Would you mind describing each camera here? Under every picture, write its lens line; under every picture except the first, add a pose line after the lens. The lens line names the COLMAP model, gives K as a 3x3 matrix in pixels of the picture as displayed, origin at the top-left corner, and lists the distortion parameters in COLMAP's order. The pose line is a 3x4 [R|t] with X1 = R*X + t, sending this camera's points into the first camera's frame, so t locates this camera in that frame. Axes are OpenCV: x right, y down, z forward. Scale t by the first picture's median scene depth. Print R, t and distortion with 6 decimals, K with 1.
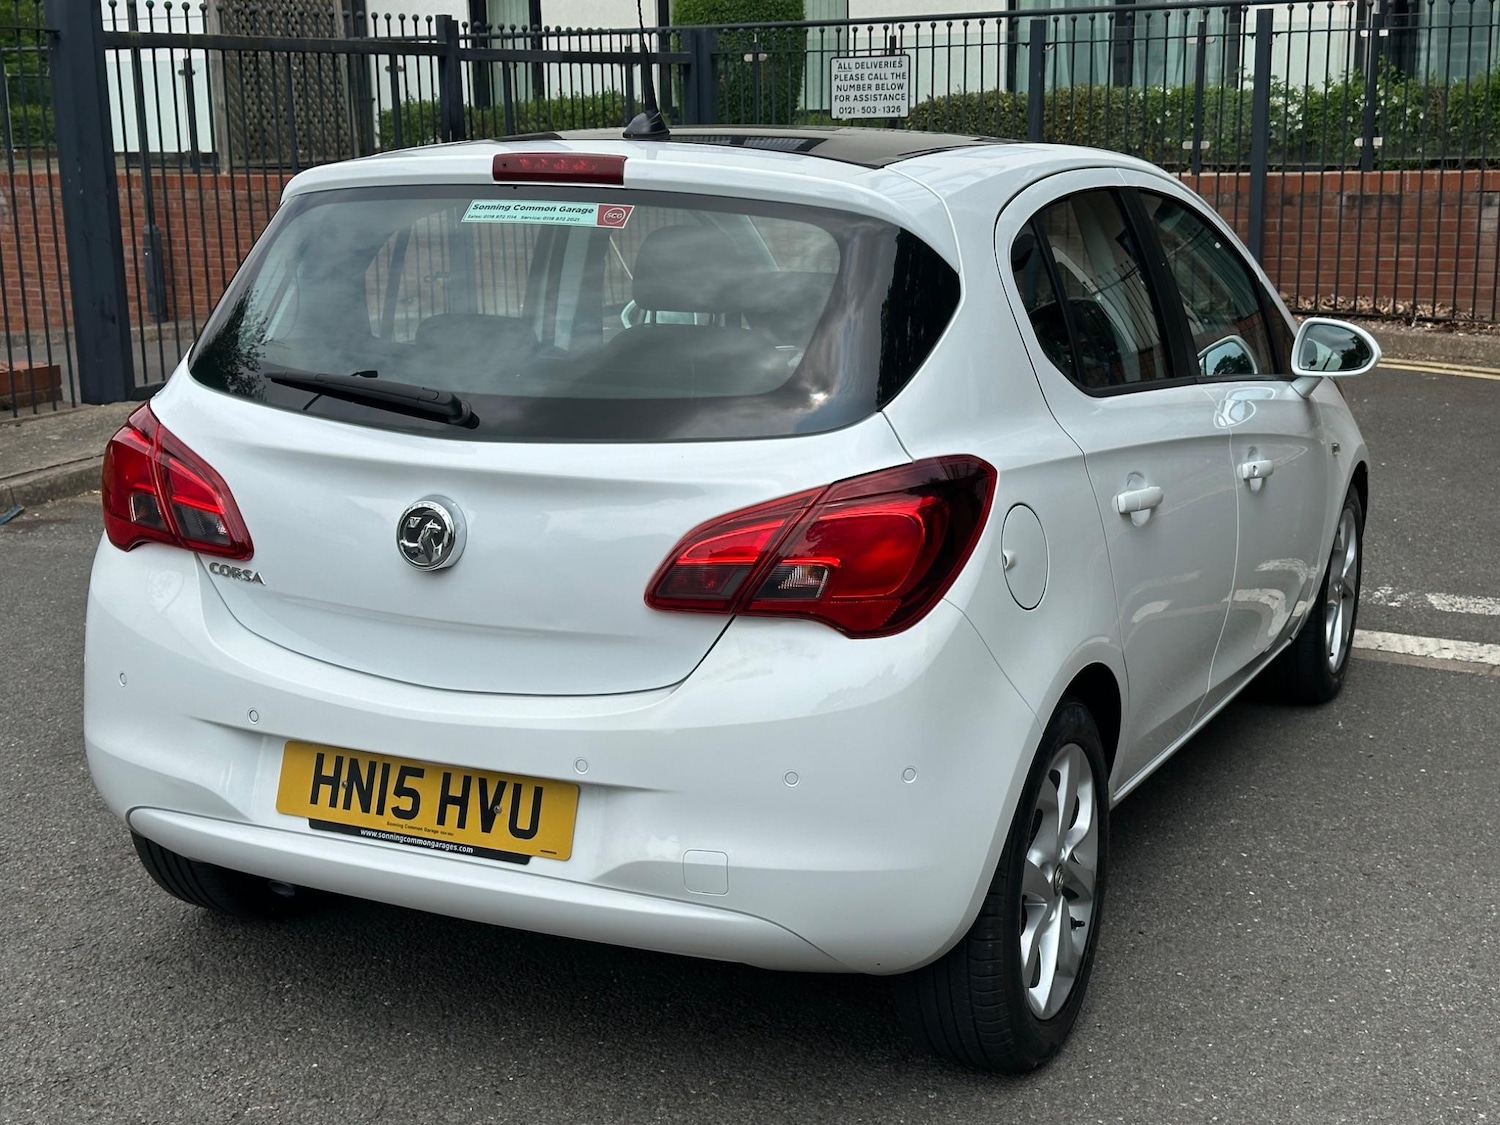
lens RADIAL K [[2072.7, 0, 750.0], [0, 2072.7, 562.5], [0, 0, 1]] dist [0.202126, -0.417071]
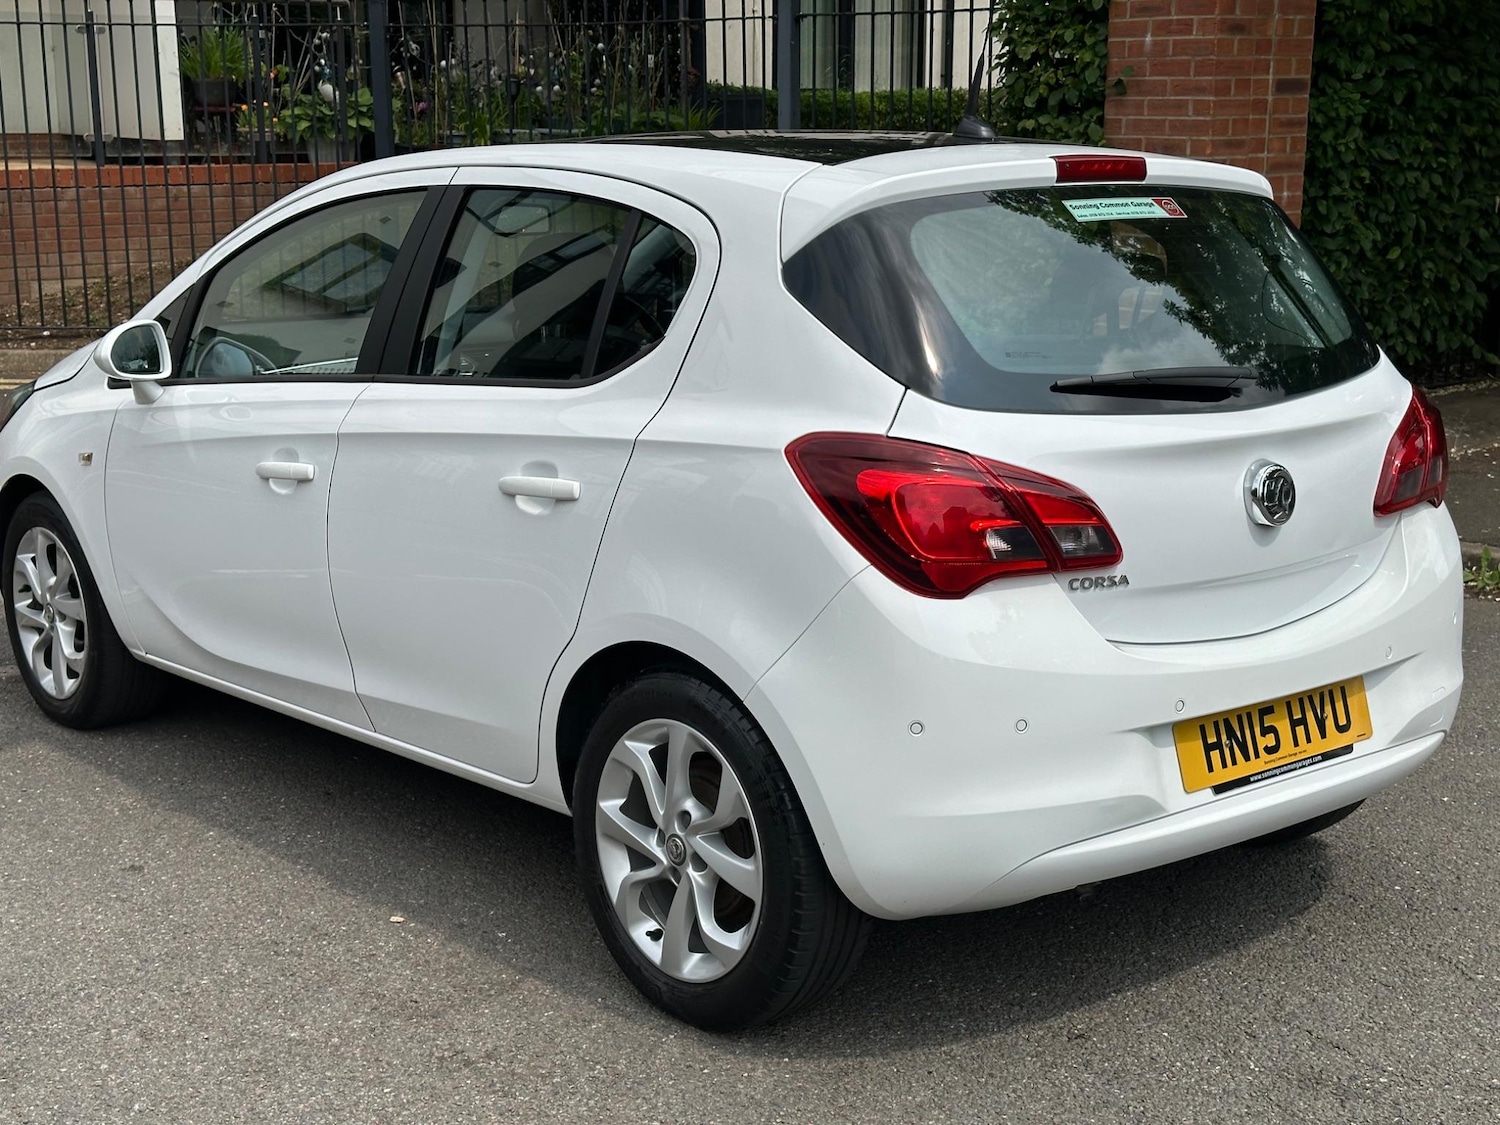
lens RADIAL K [[2079.7, 0, 750.0], [0, 2079.7, 562.5], [0, 0, 1]] dist [0.233885, -0.590983]
pose [[0.409411, -0.185221, 0.893351, -1.206807], [0.183948, 0.975825, 0.118020, -0.152941], [-0.893614, 0.116012, 0.433585, 0.718459]]
